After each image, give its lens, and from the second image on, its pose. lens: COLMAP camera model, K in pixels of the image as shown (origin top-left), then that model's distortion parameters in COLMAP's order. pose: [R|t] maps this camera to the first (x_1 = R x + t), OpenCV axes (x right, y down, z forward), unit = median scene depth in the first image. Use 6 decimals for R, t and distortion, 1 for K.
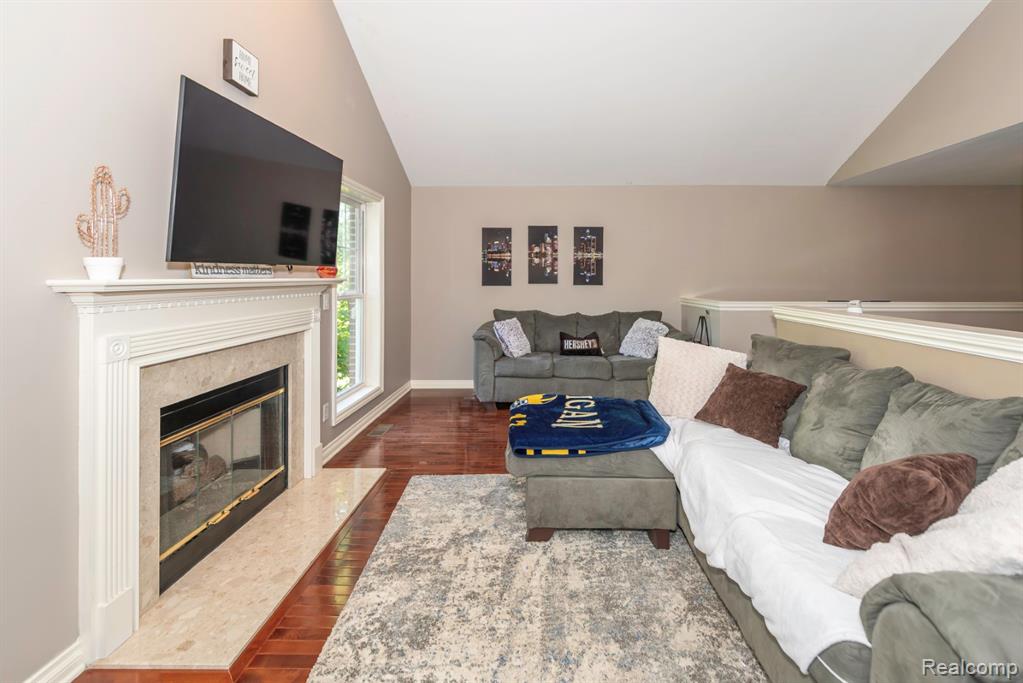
lens RADIAL K [[419.3, 0, 529.7], [0, 419.3, 276.9], [0, 0, 1]] dist [0.009787, -0.003624]
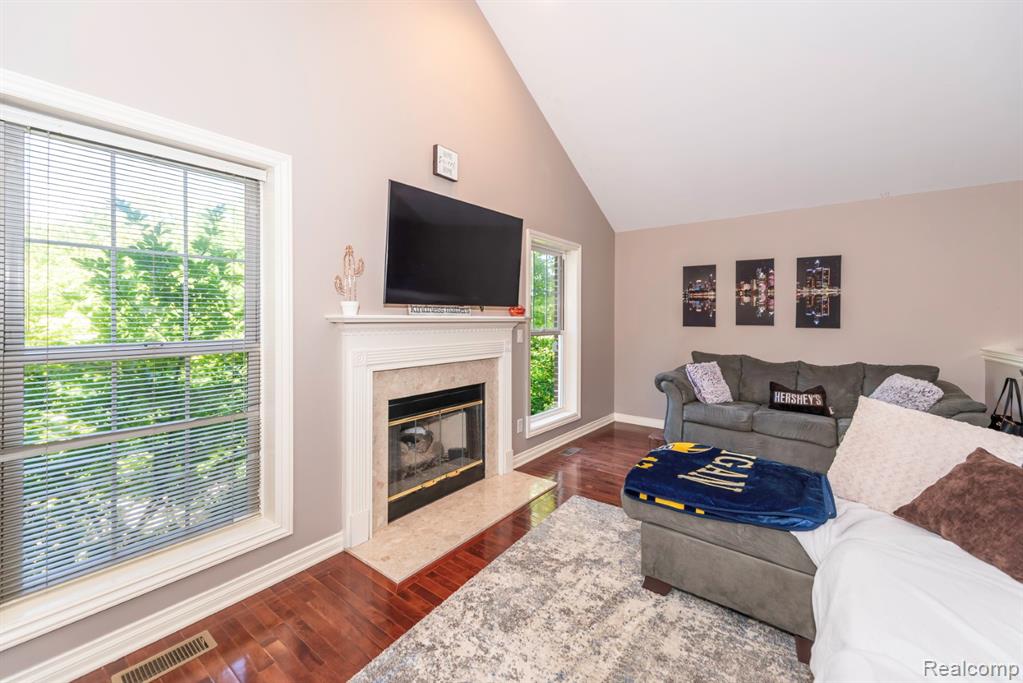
lens RADIAL K [[399.4, 0, 525.2], [0, 399.4, 315.1], [0, 0, 1]] dist [0.006402, -0.001586]
pose [[0.818968, 0.004880, -0.573818, 0.215213], [-0.008096, 0.999963, -0.003052, 0.002317], [0.573782, 0.007145, 0.818977, 0.057637]]
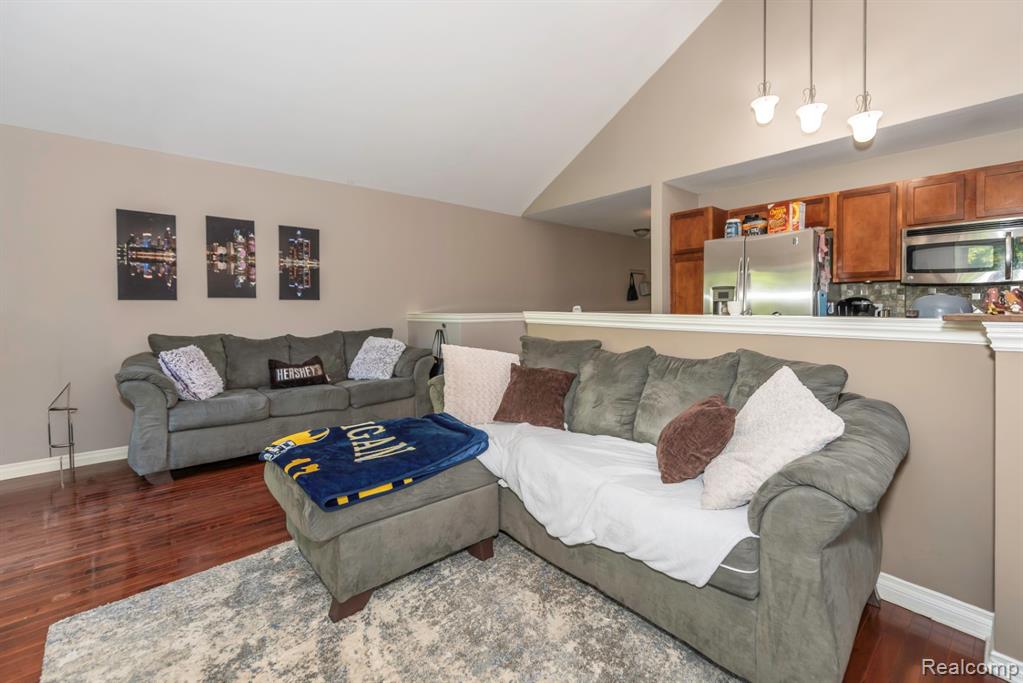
lens RADIAL K [[438.1, 0, 523.6], [0, 438.1, 316.9], [0, 0, 1]] dist [0.009567, -0.003249]
pose [[0.740939, -0.018630, 0.671314, -0.194677], [0.000692, 0.999636, 0.026978, 0.052650], [-0.671572, -0.019524, 0.740682, 0.156566]]
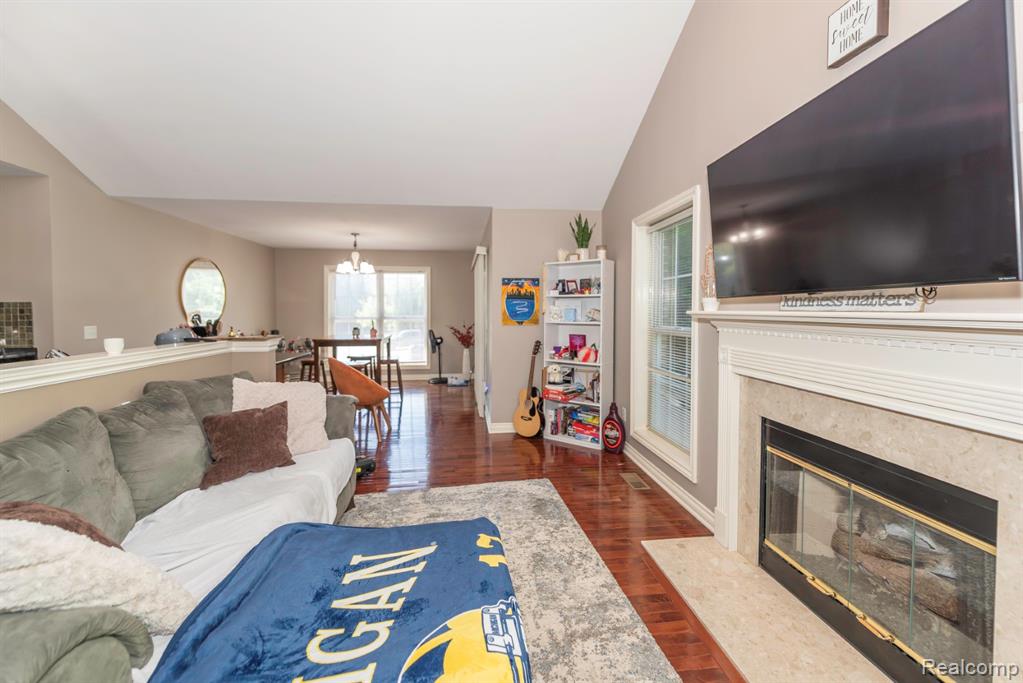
lens RADIAL K [[419.3, 0, 510.4], [0, 419.3, 304.9], [0, 0, 1]] dist [0.009787, -0.003624]
pose [[-0.990097, -0.000947, -0.140383, 0.021722], [0.001609, 0.999835, -0.018087, 0.004032], [0.140377, -0.018134, -0.989932, 1.277392]]
